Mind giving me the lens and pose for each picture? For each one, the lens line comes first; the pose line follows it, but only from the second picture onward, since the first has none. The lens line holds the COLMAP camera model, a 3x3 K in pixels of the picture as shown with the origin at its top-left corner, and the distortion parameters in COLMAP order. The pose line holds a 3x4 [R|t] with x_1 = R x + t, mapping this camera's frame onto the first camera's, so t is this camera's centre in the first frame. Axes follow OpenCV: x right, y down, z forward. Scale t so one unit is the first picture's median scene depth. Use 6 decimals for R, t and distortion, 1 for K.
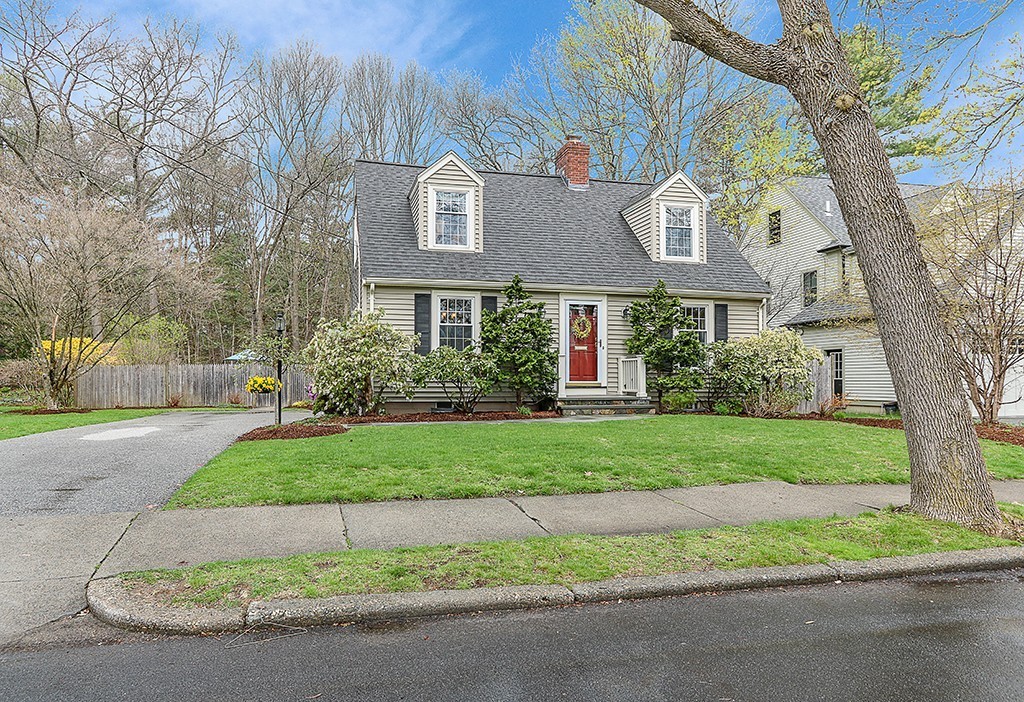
lens RADIAL K [[640.1, 0, 486.1], [0, 640.1, 366.6], [0, 0, 1]] dist [-0.003478, 0.004358]
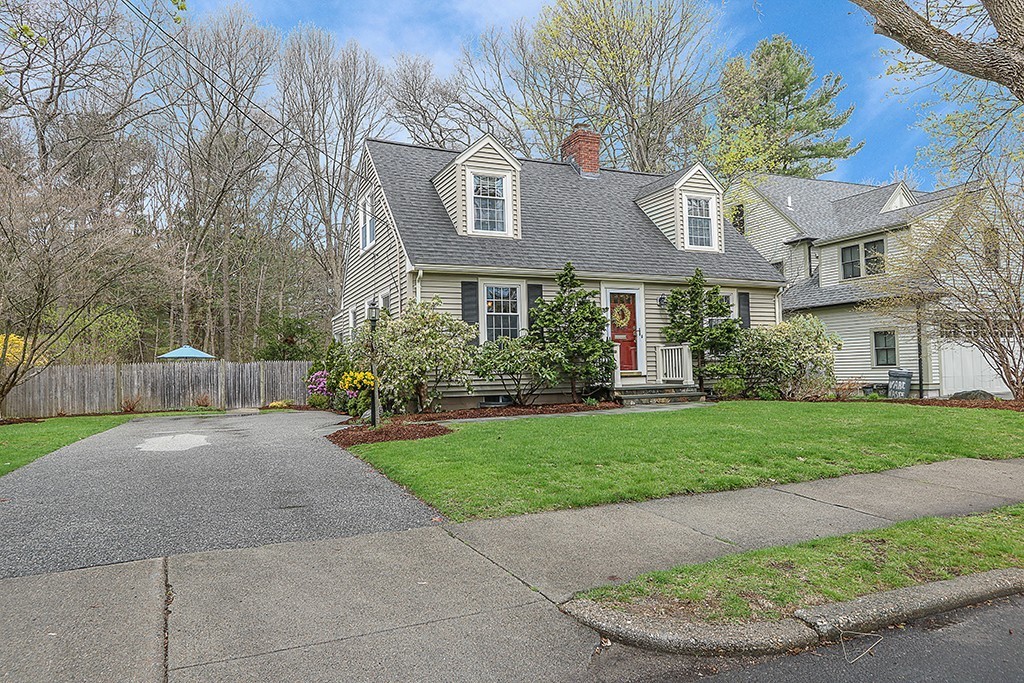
lens RADIAL K [[658.3, 0, 512.6], [0, 658.3, 341.0], [0, 0, 1]] dist [-0.002377, 0.002888]
pose [[0.982480, -0.014876, 0.185772, -0.211181], [0.020221, 0.999433, -0.026910, 0.001162], [-0.185267, 0.030195, 0.982224, 0.034909]]
